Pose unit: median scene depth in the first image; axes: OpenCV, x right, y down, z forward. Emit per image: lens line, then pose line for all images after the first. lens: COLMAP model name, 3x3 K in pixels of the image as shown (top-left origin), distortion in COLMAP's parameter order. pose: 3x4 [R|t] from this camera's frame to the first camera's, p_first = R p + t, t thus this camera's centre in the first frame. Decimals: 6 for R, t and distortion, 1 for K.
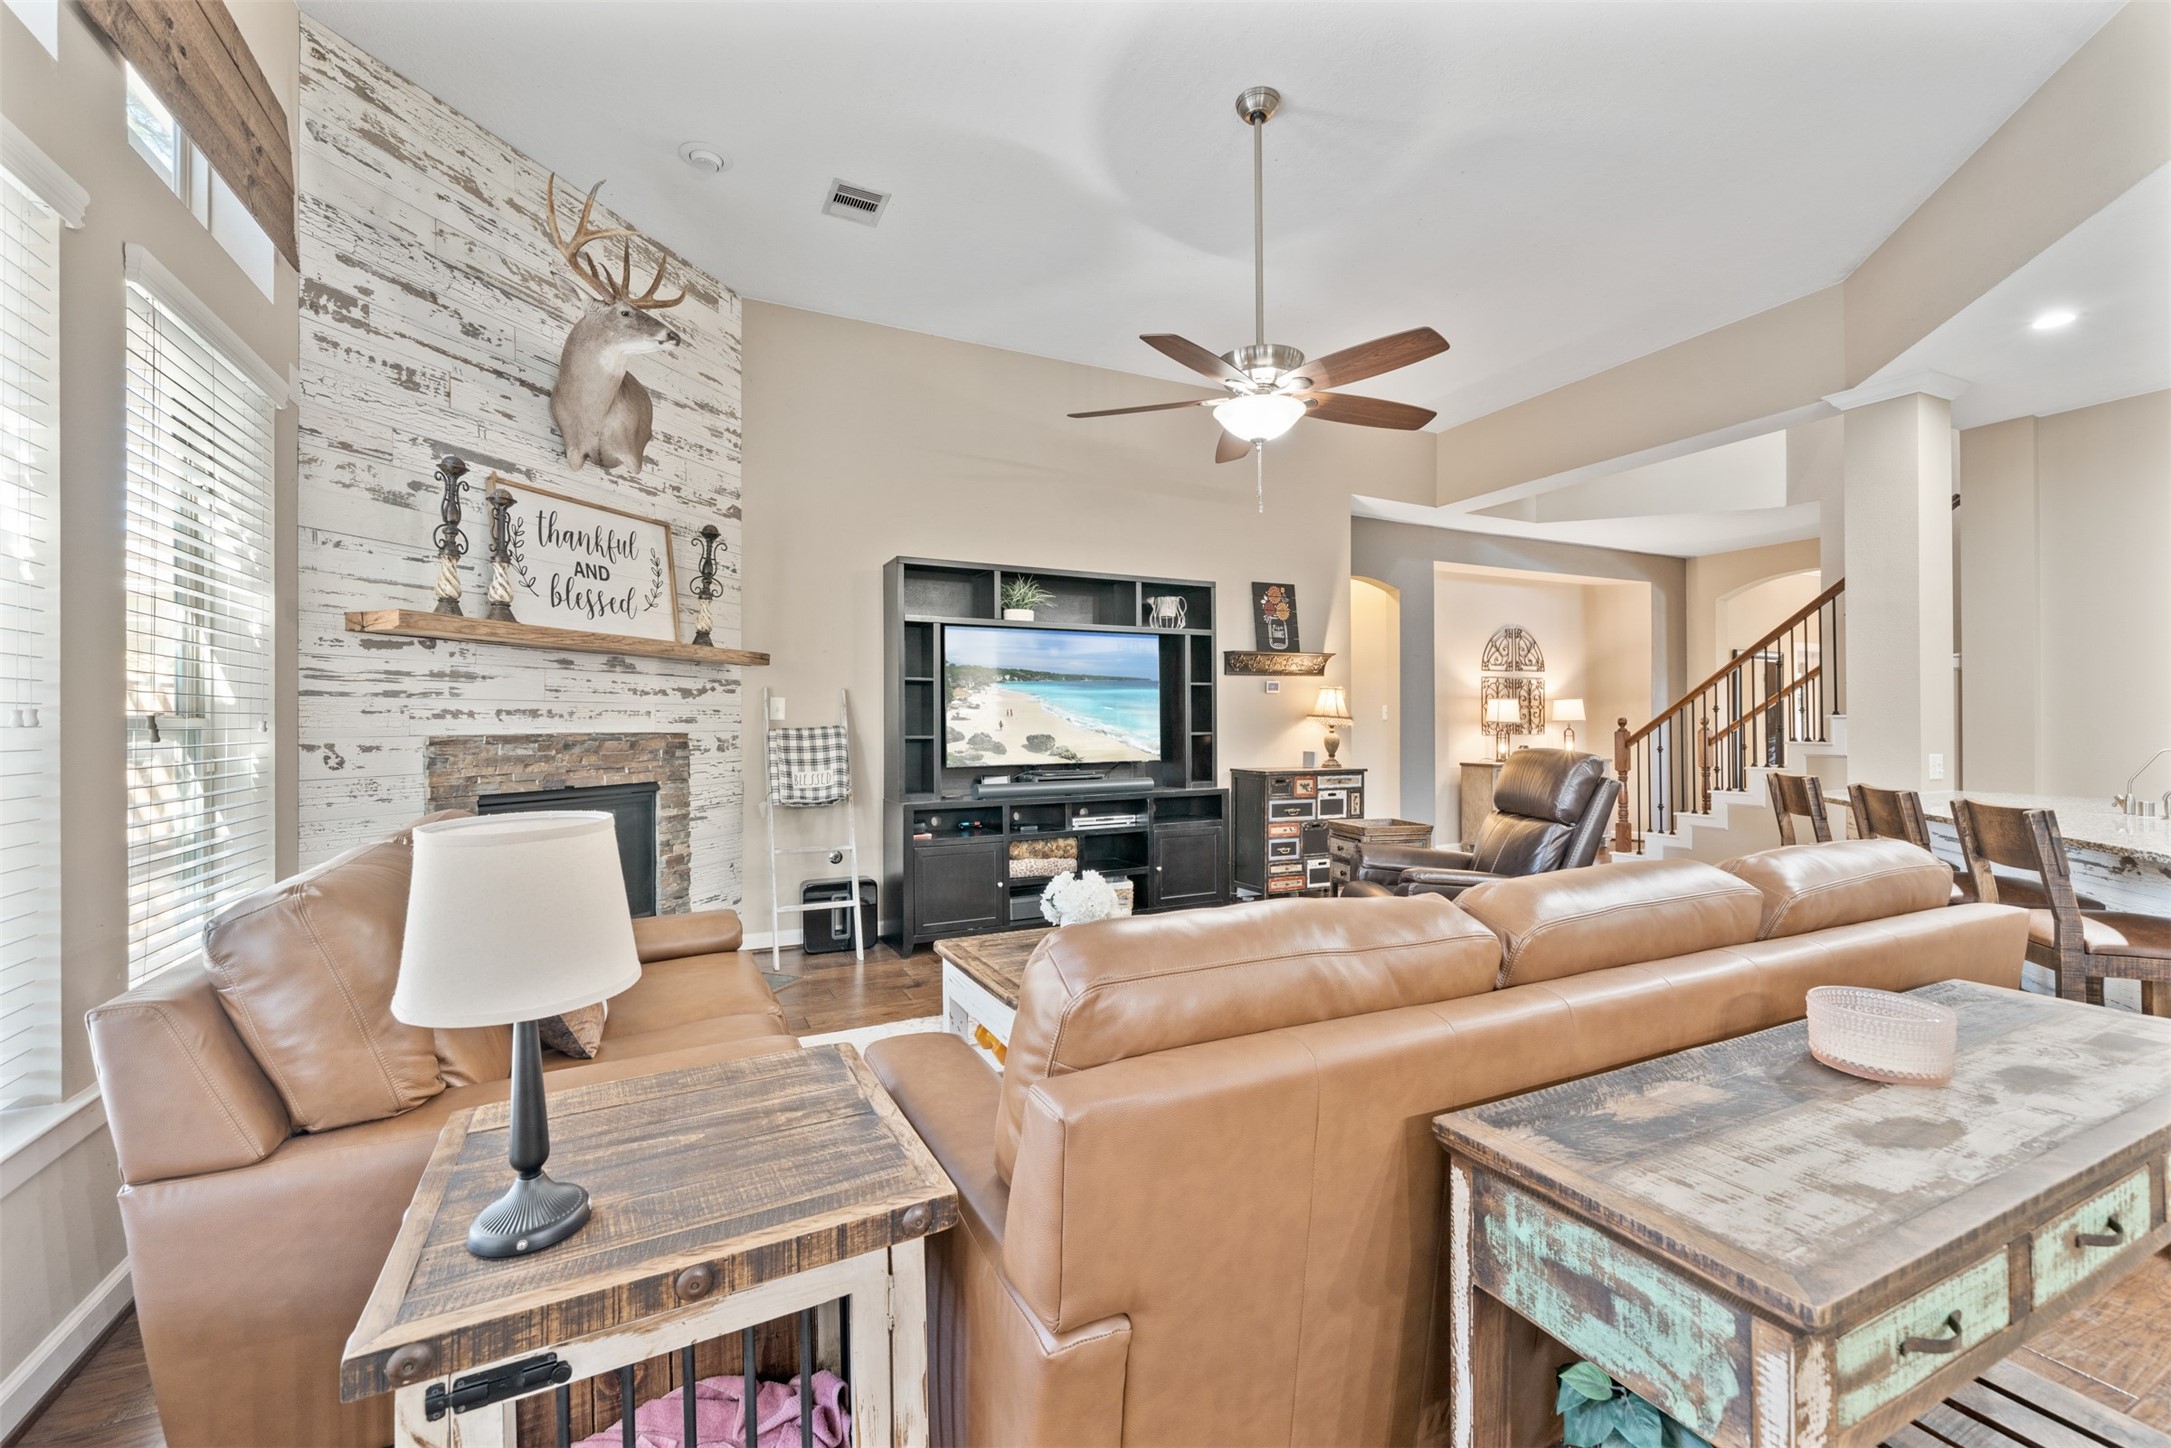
lens RADIAL K [[897.2, 0, 1079.9], [0, 897.2, 716.3], [0, 0, 1]] dist [-0.002820, -0.000358]
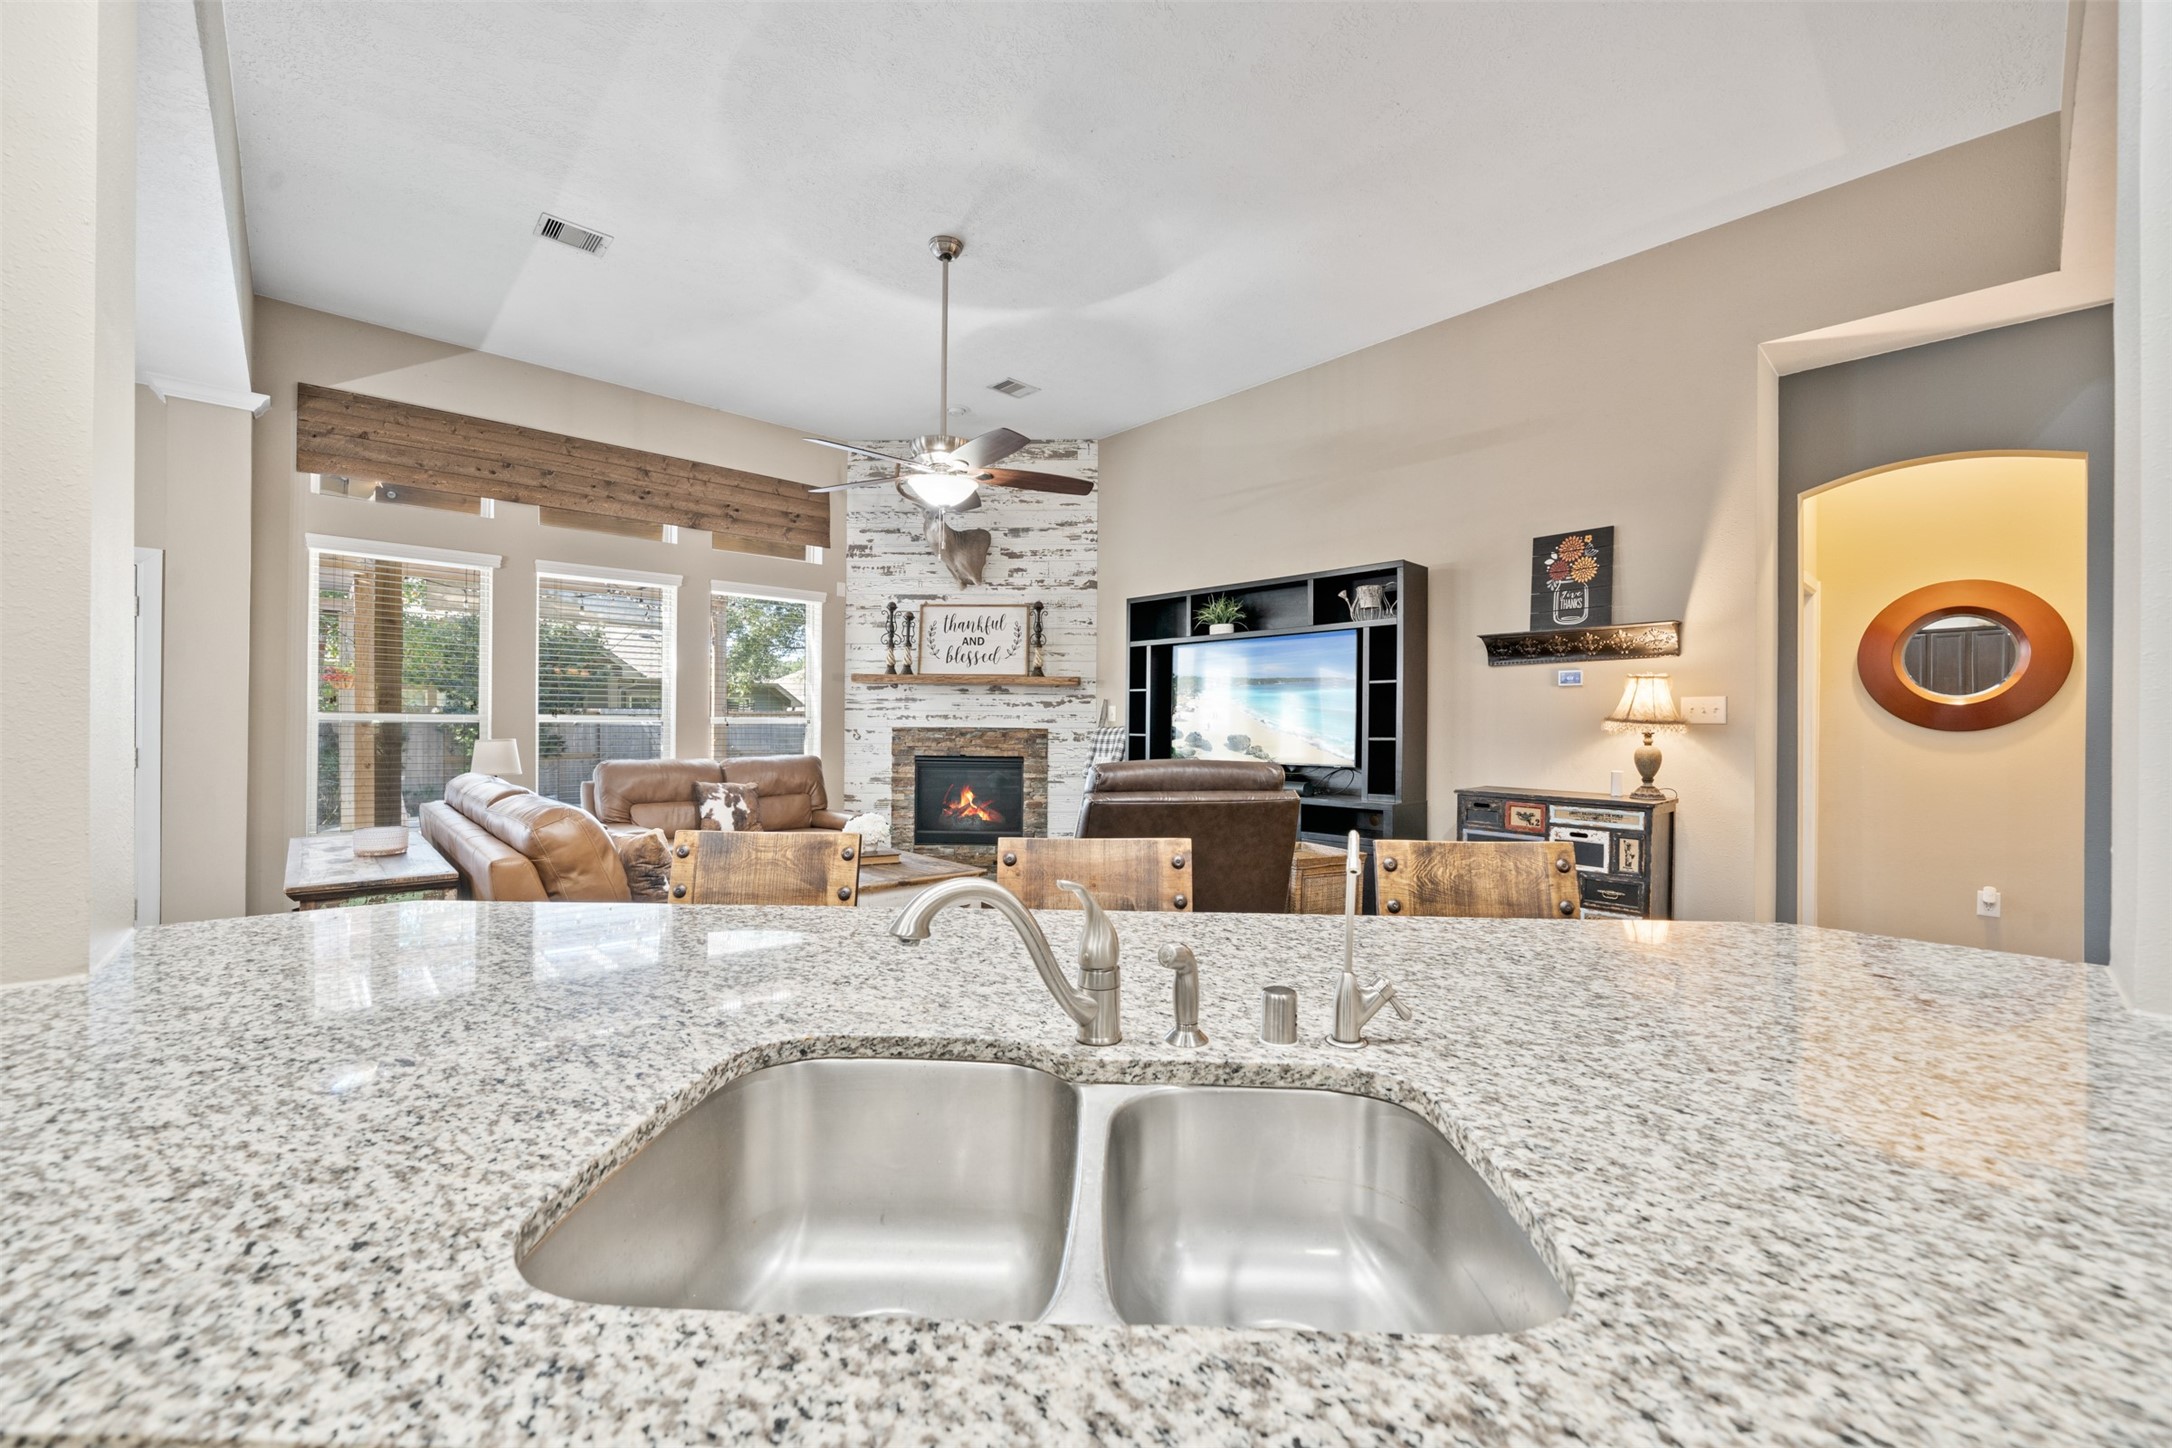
lens RADIAL K [[849.9, 0, 1083.3], [0, 849.9, 719.5], [0, 0, 1]] dist [-0.005550, 0.001117]
pose [[0.285983, 0.000391, -0.958235, 0.989568], [-0.002444, 0.999997, -0.000321, 0.001743], [0.958232, 0.002434, 0.285983, 0.574993]]
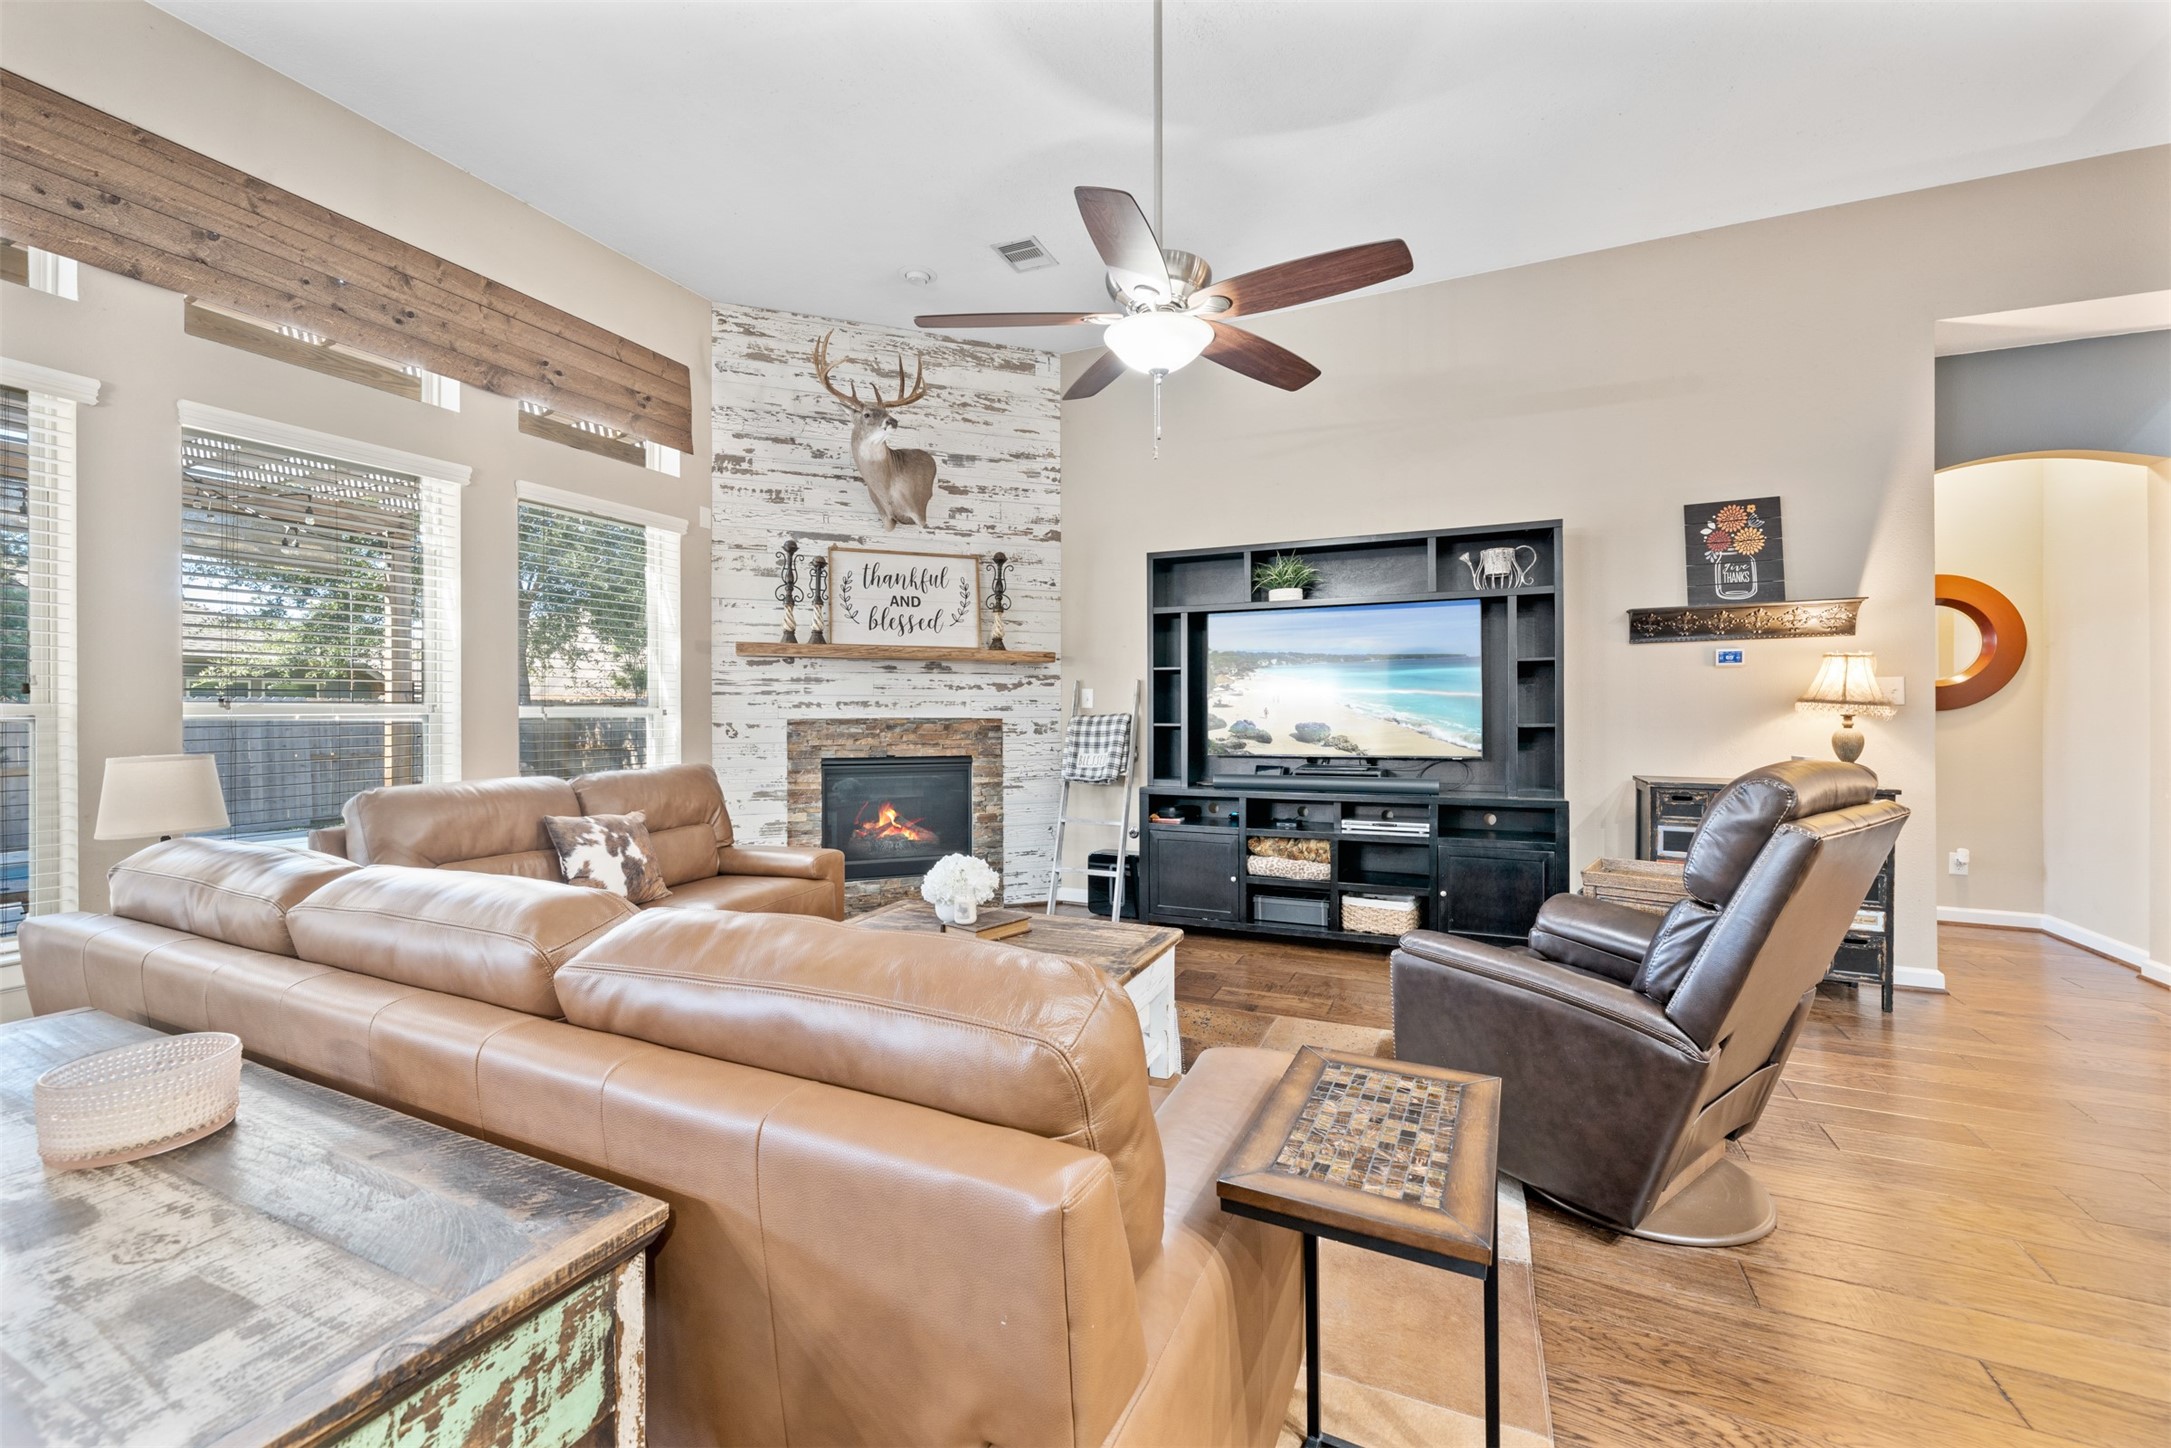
lens RADIAL K [[860.1, 0, 1083.1], [0, 860.1, 708.6], [0, 0, 1]] dist [-0.001624, -0.000361]
pose [[0.635775, -0.001460, -0.771873, 0.530071], [0.005239, 0.999983, 0.002424, 0.001985], [0.771856, -0.005585, 0.635772, 0.295147]]
